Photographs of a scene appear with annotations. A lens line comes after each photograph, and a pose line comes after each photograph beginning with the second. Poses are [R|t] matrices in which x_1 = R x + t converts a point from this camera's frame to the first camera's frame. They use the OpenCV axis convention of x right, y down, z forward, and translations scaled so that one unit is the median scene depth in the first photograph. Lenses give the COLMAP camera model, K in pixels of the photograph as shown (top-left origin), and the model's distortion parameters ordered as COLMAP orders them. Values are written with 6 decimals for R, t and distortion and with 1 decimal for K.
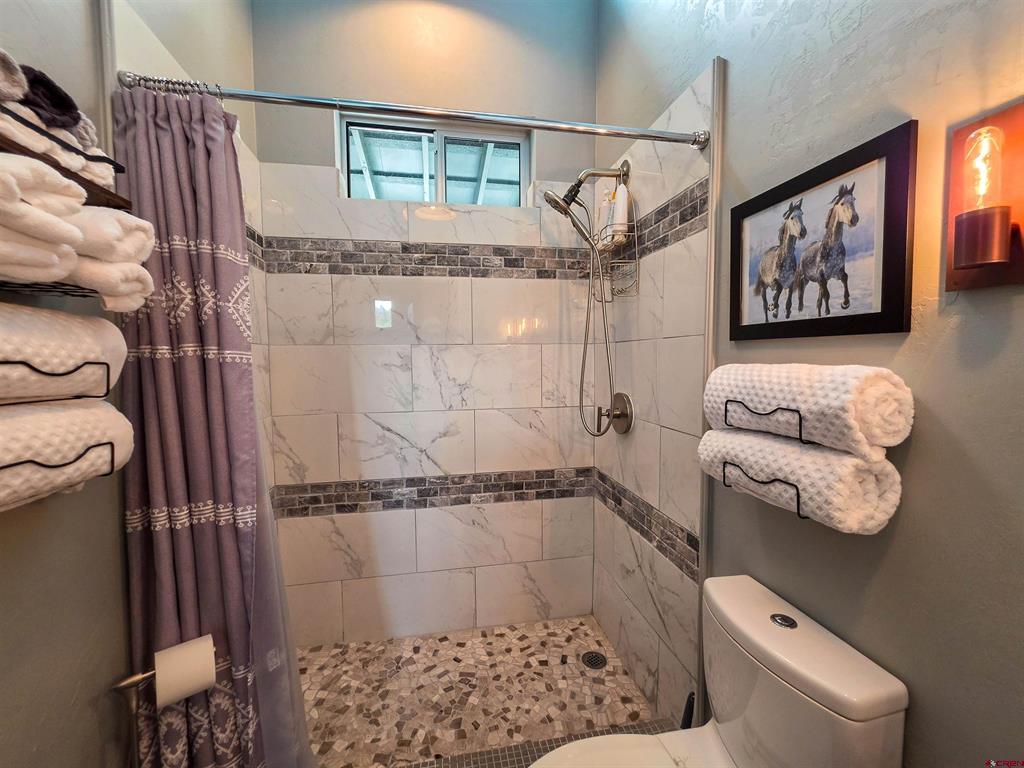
lens RADIAL K [[413.6, 0, 511.4], [0, 413.6, 383.3], [0, 0, 1]] dist [-0.003702, 0.000528]
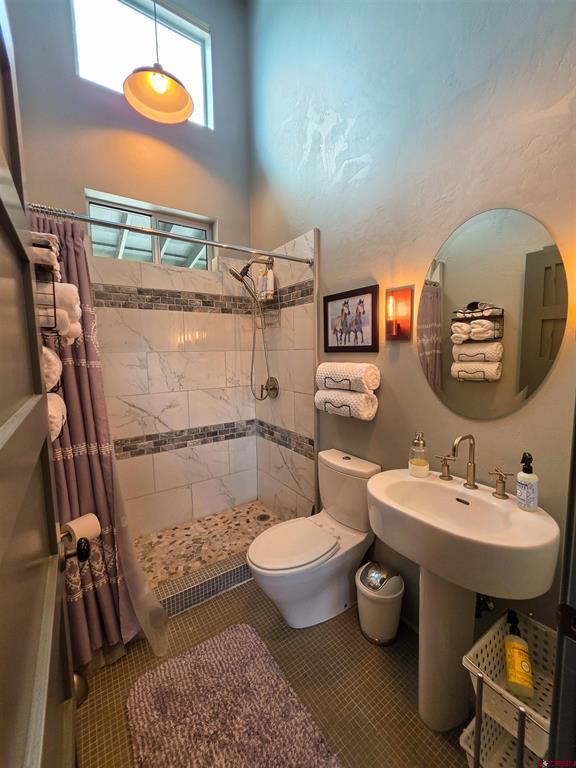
lens RADIAL K [[310.2, 0, 288.0], [0, 310.2, 383.8], [0, 0, 1]] dist [-0.003702, 0.000528]
pose [[0.916661, -0.047626, 0.396817, -0.274560], [0.033391, 0.998529, 0.042707, -0.005138], [-0.398268, -0.025898, 0.916904, -0.402586]]
